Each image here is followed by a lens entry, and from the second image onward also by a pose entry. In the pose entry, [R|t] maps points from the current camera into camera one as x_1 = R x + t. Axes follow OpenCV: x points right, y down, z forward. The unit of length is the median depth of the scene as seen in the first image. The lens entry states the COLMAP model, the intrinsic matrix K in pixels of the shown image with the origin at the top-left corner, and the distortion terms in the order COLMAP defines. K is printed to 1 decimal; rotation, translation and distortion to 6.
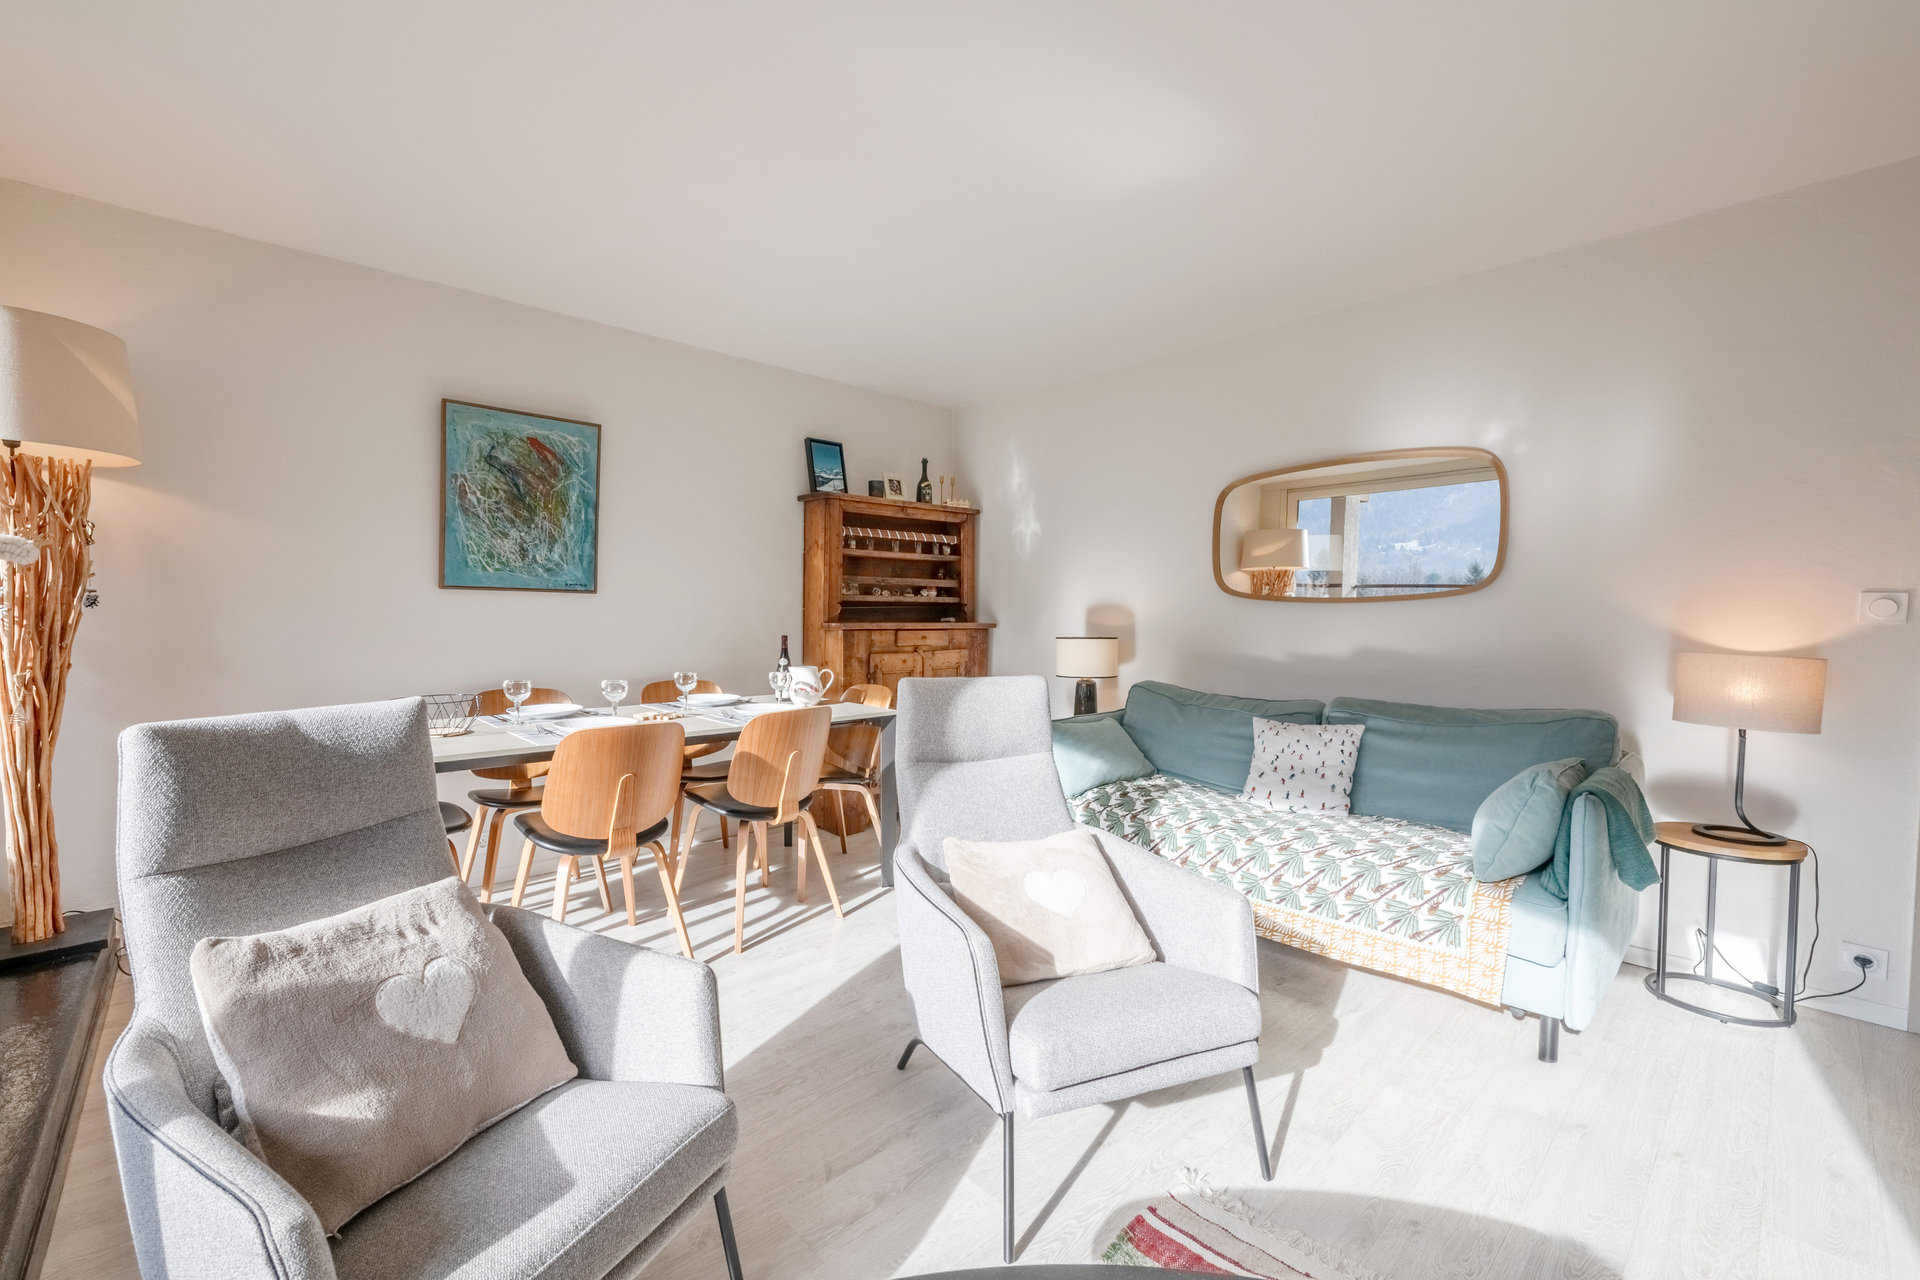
lens RADIAL K [[765.8, 0, 960.0], [0, 765.8, 640.0], [0, 0, 1]] dist [0.000121, -0.000021]
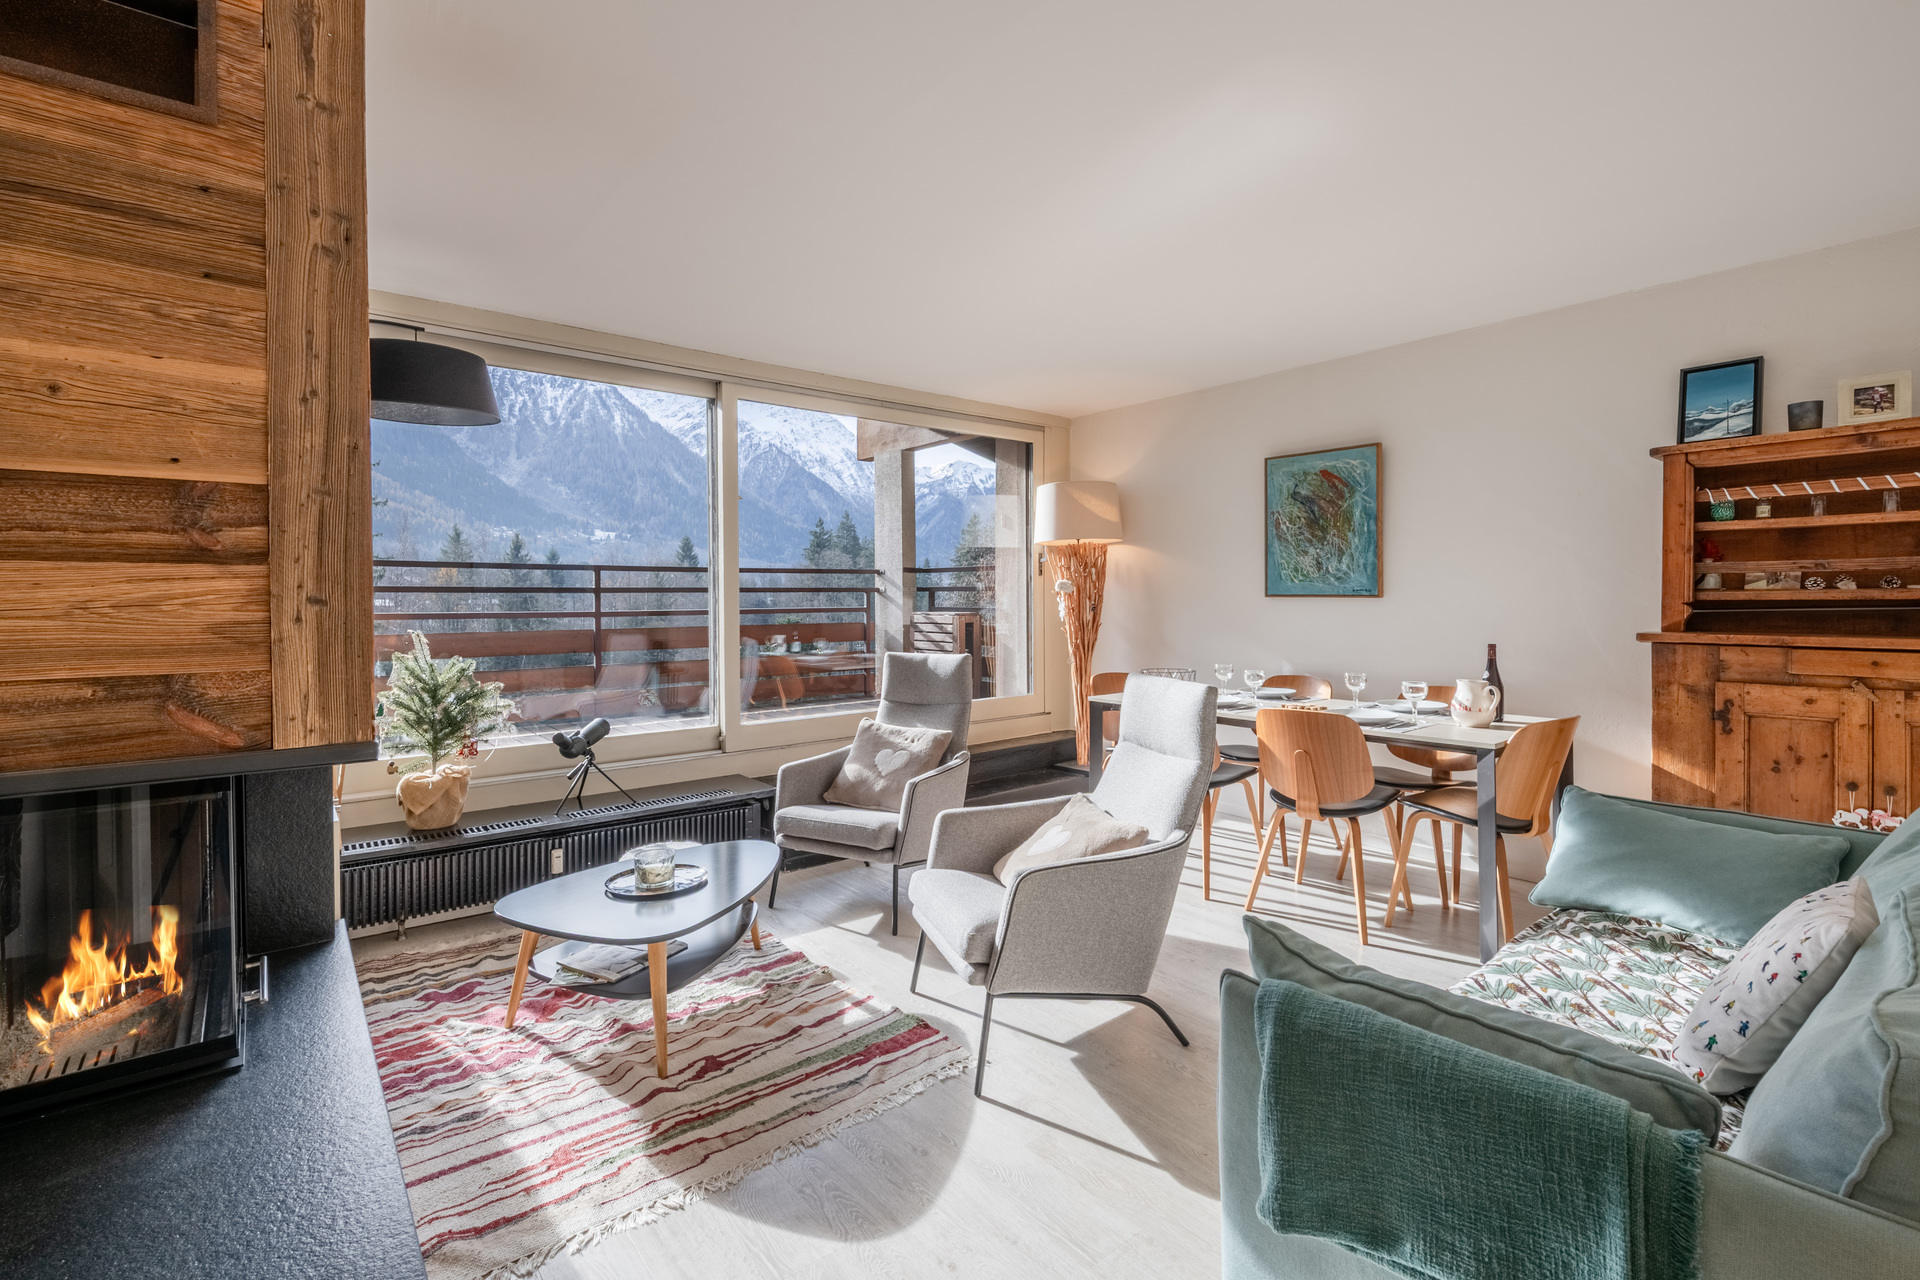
lens RADIAL K [[874.4, 0, 960.0], [0, 874.4, 640.0], [0, 0, 1]] dist [-0.032617, -0.000097]
pose [[-0.081385, 0.029159, -0.996256, 0.805195], [-0.043787, 0.998502, 0.032802, -0.015421], [0.995720, 0.046293, -0.079986, 0.515446]]
